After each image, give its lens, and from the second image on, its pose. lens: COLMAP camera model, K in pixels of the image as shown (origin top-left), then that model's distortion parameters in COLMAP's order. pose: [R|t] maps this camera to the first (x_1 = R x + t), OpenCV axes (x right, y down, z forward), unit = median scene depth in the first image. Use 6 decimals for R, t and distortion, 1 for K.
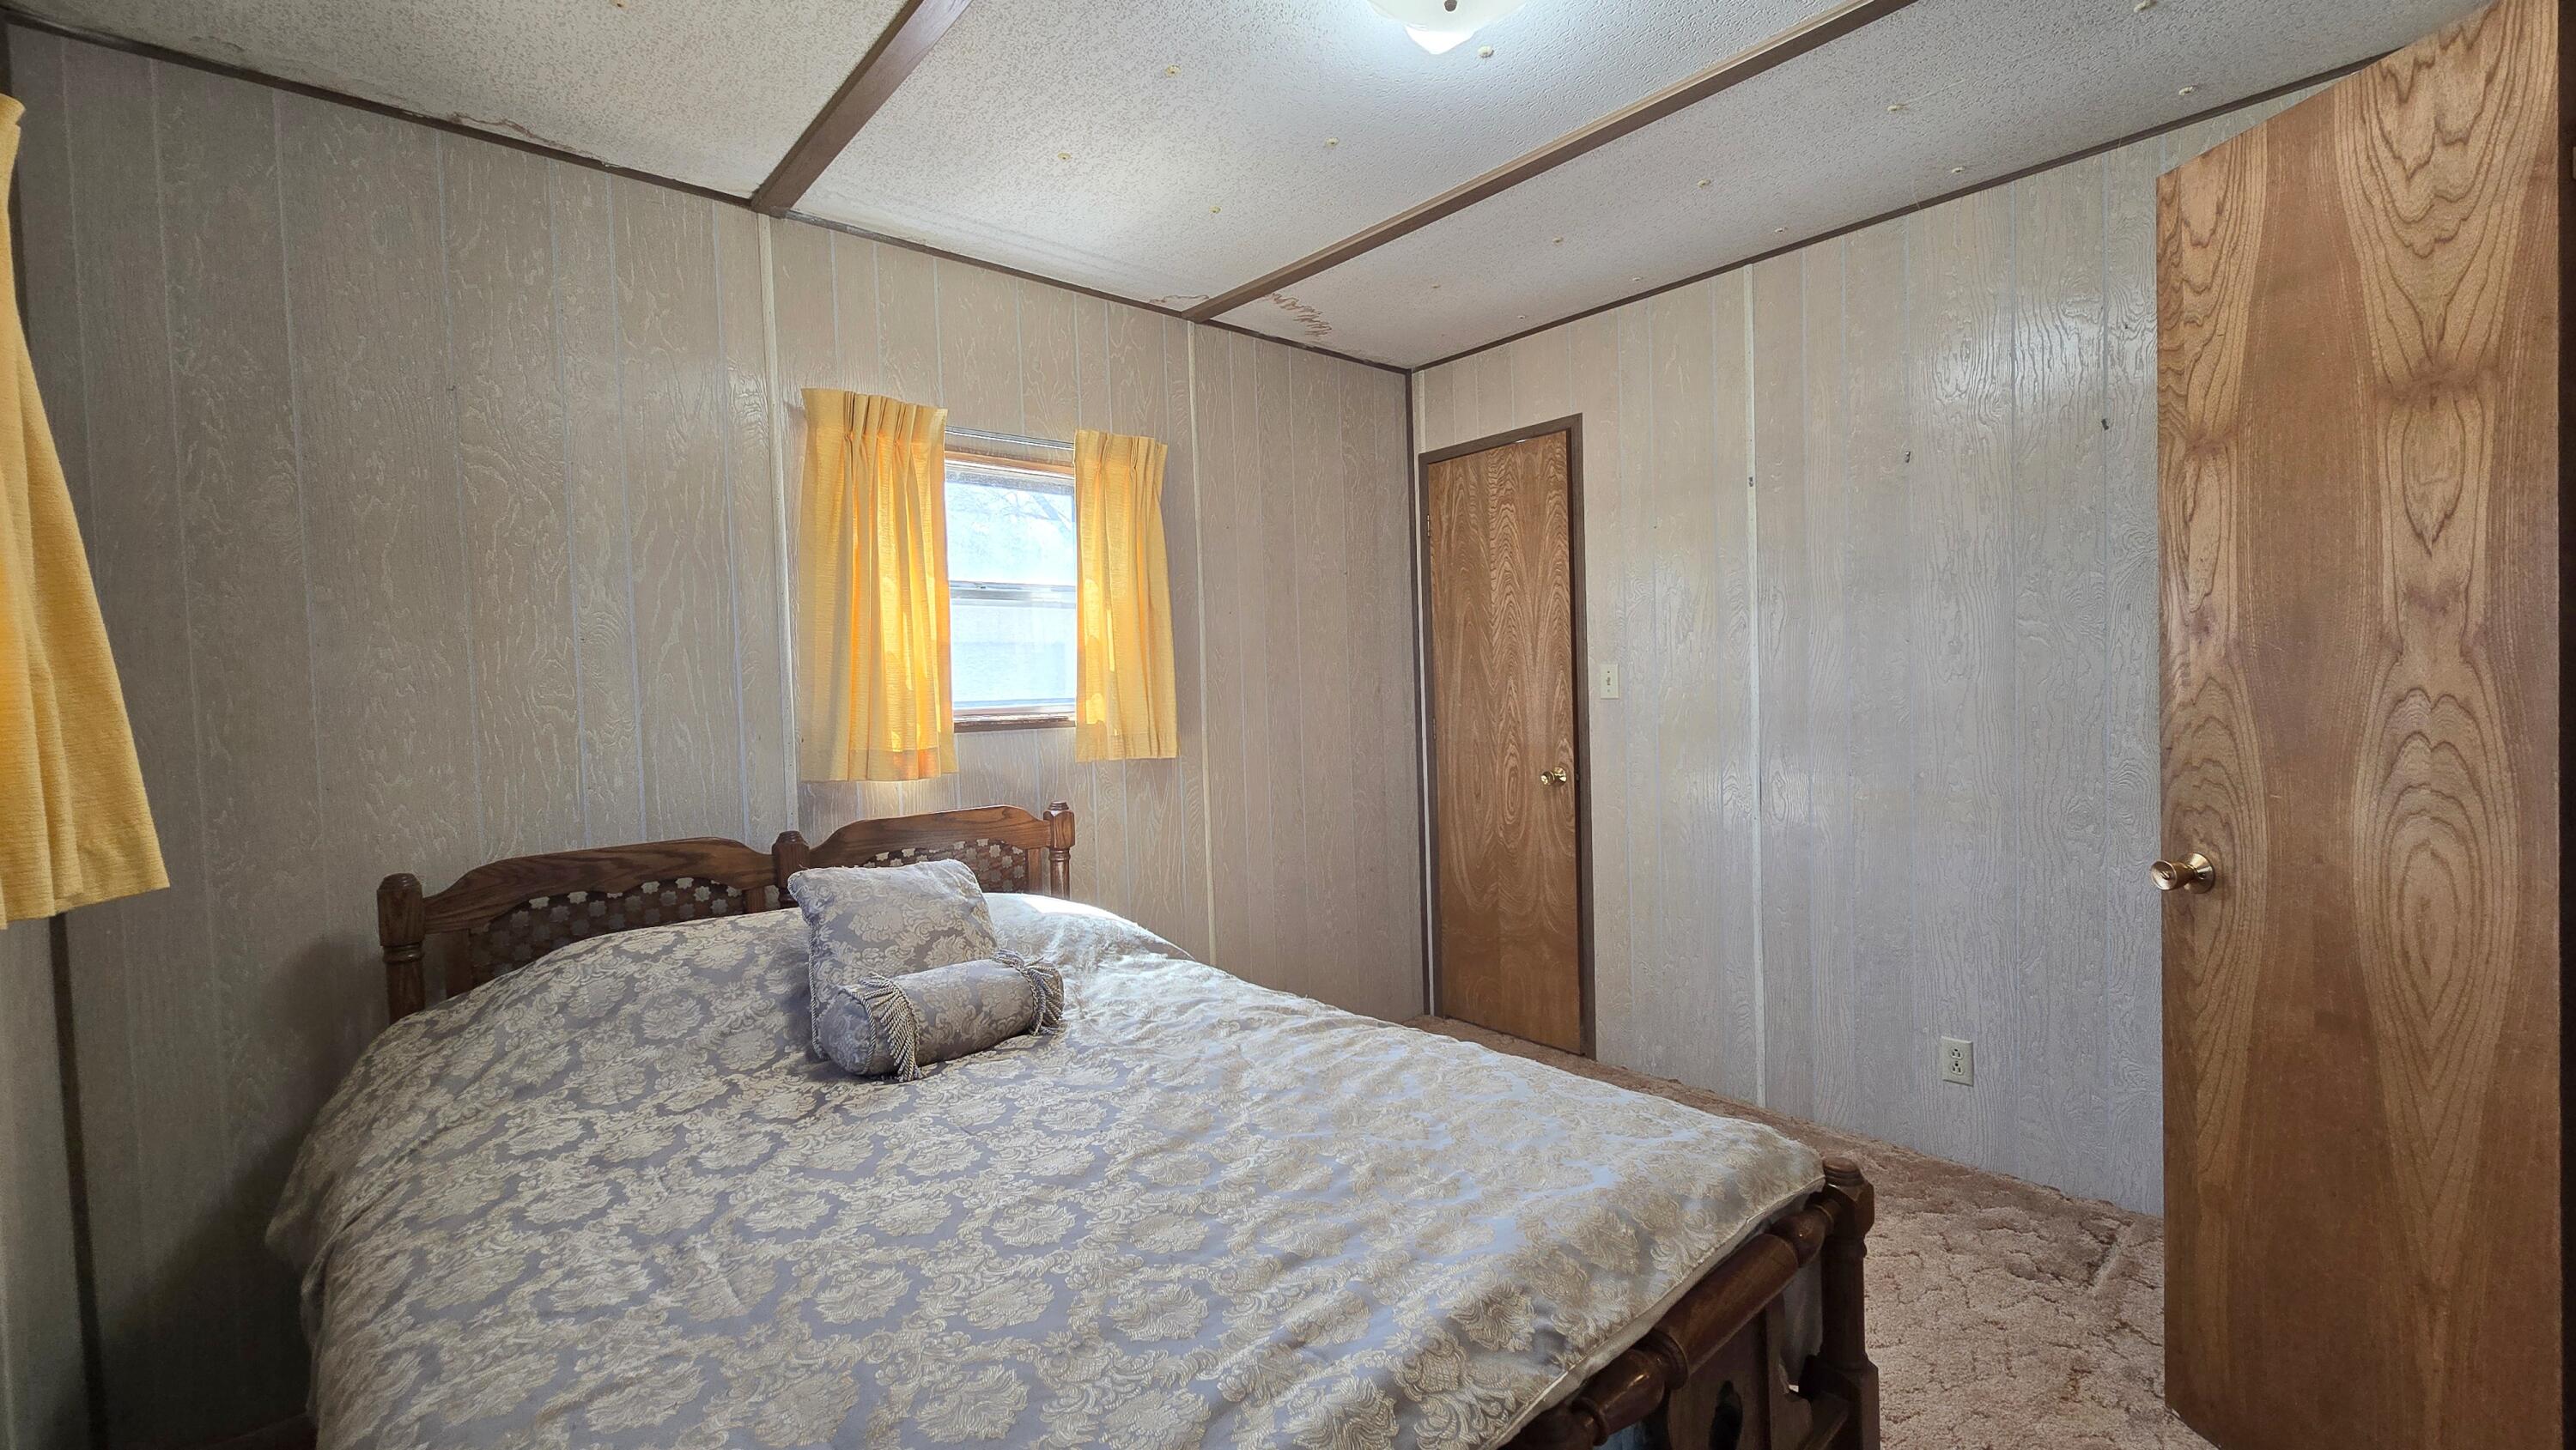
lens RADIAL K [[1064.0, 0, 1299.7], [0, 1064.0, 721.6], [0, 0, 1]] dist [0.002565, -0.000248]
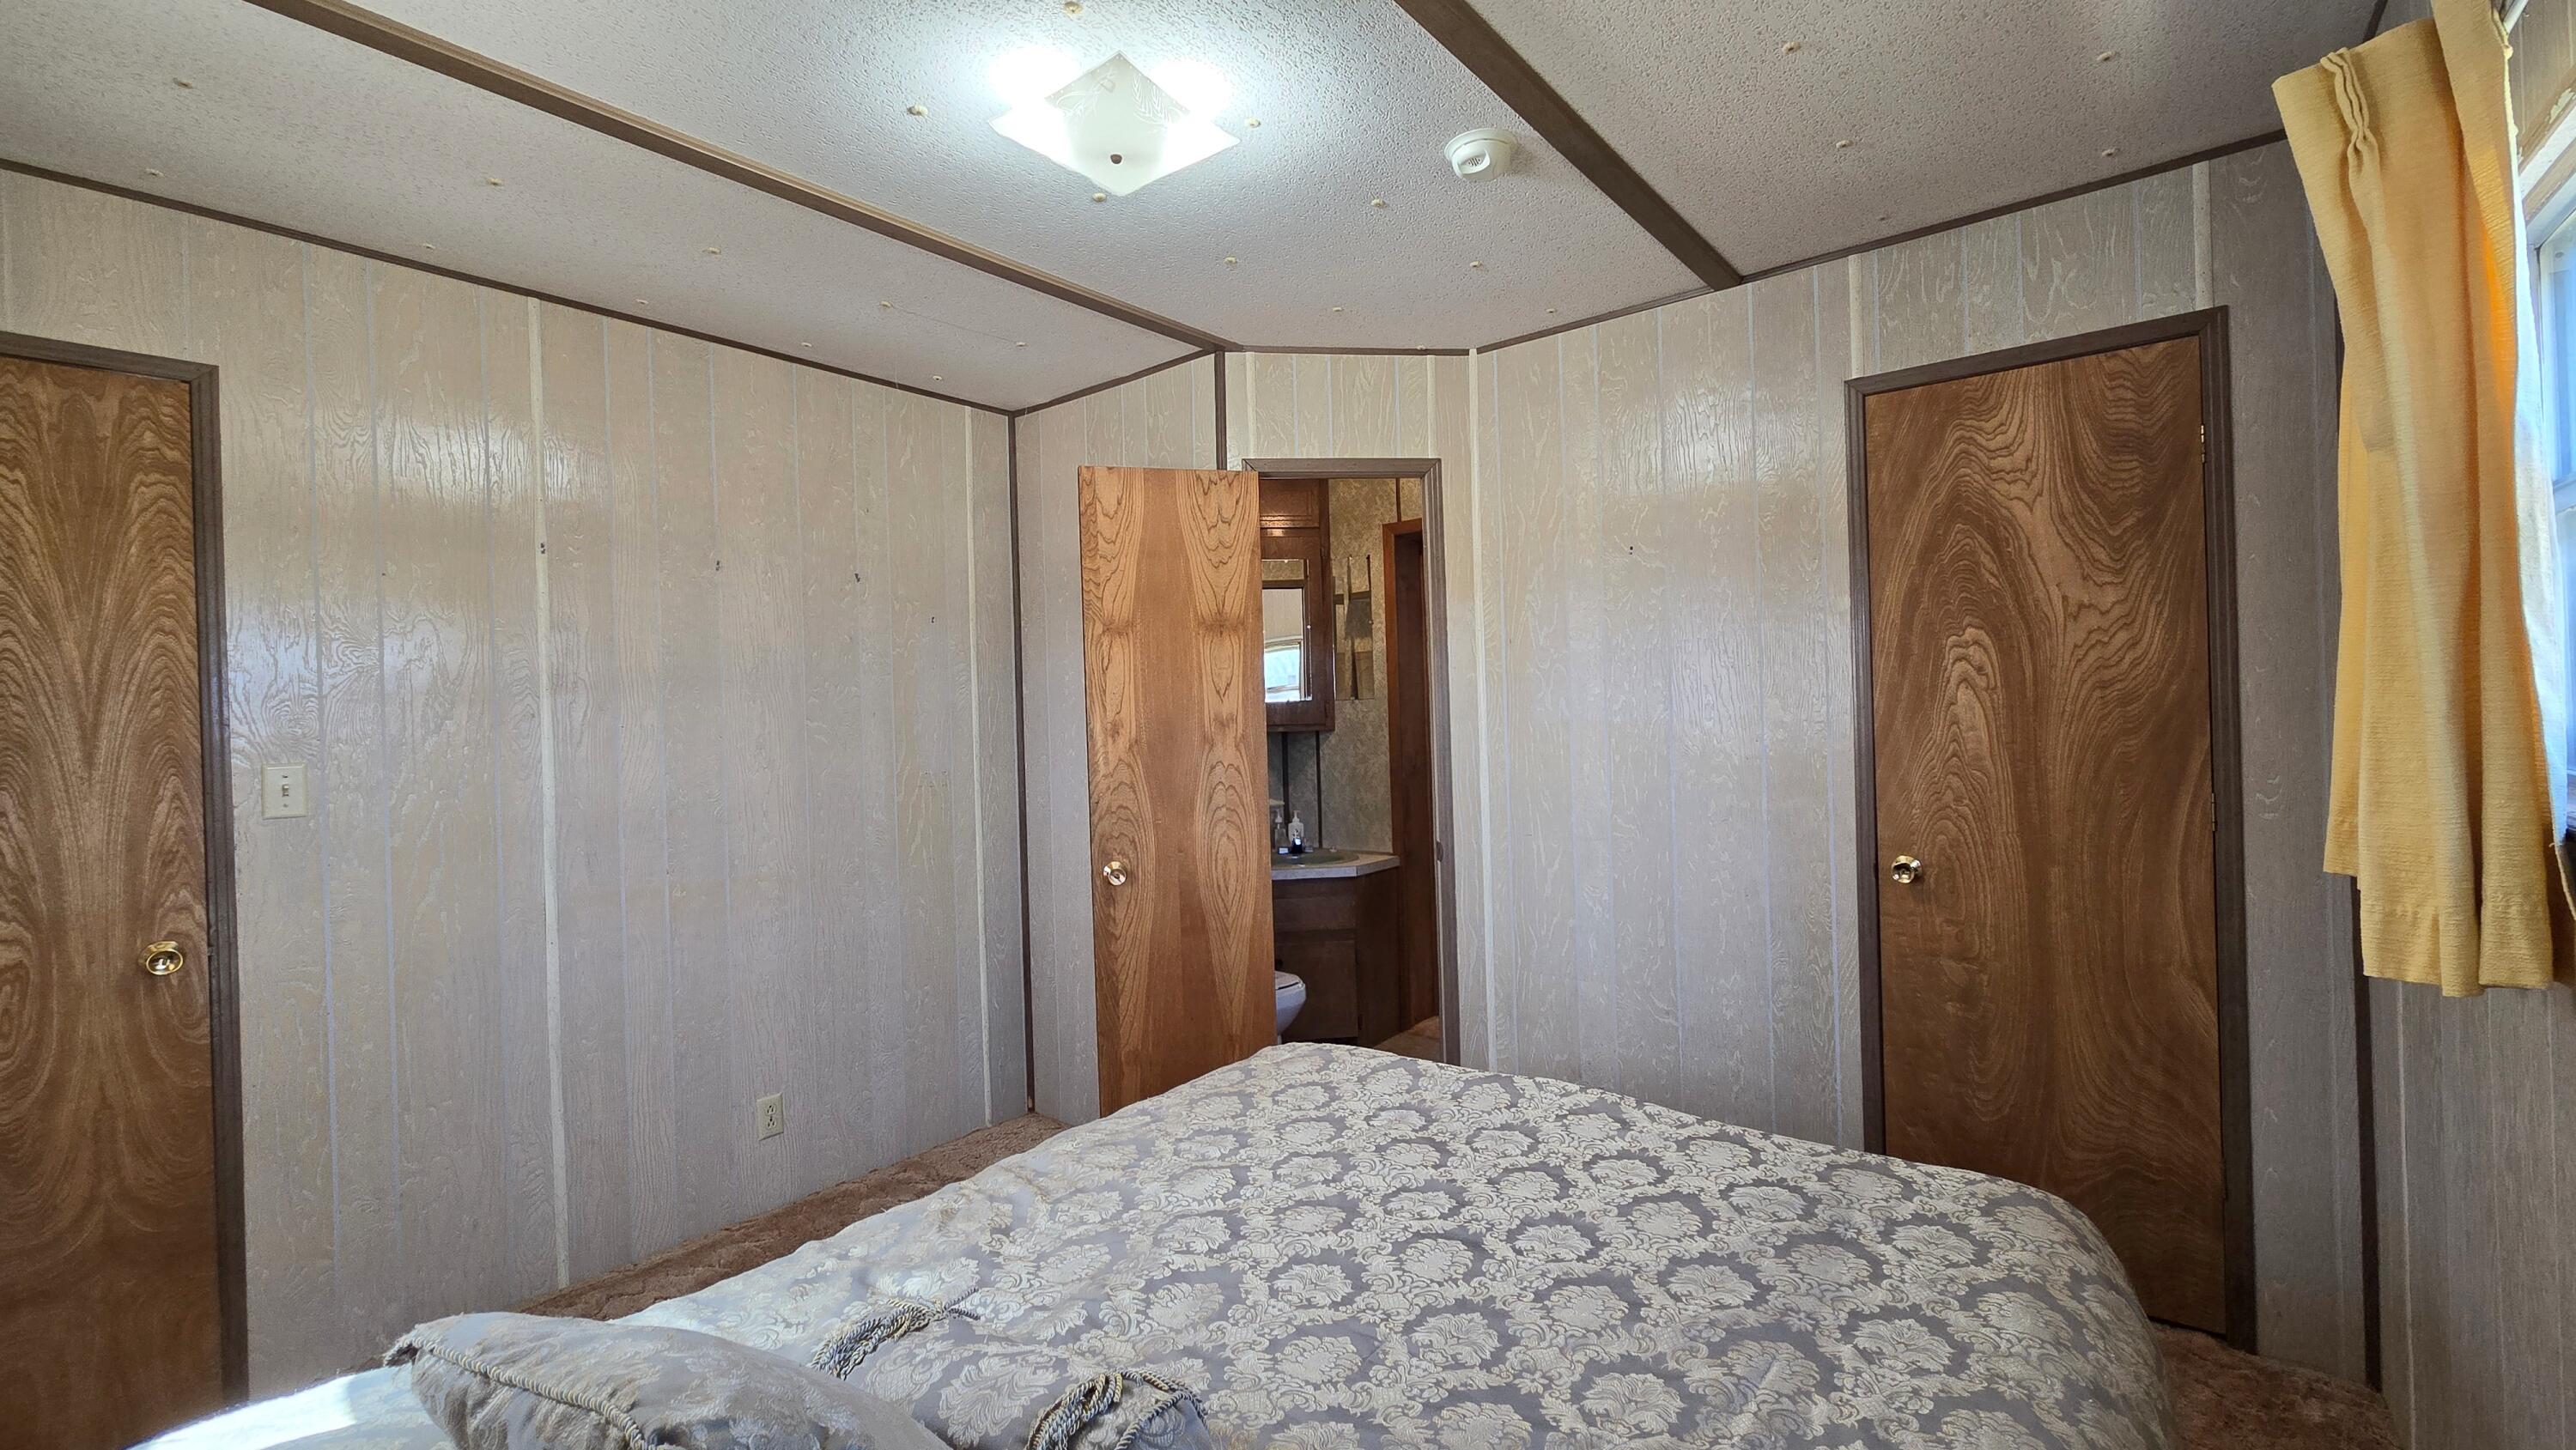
lens RADIAL K [[1064.0, 0, 1299.7], [0, 1064.0, 721.6], [0, 0, 1]] dist [0.002565, -0.000248]
pose [[-0.167988, 0.032731, 0.985245, -0.540881], [0.069233, 0.997372, -0.021330, -0.026936], [-0.983355, 0.064628, -0.169813, 0.580246]]
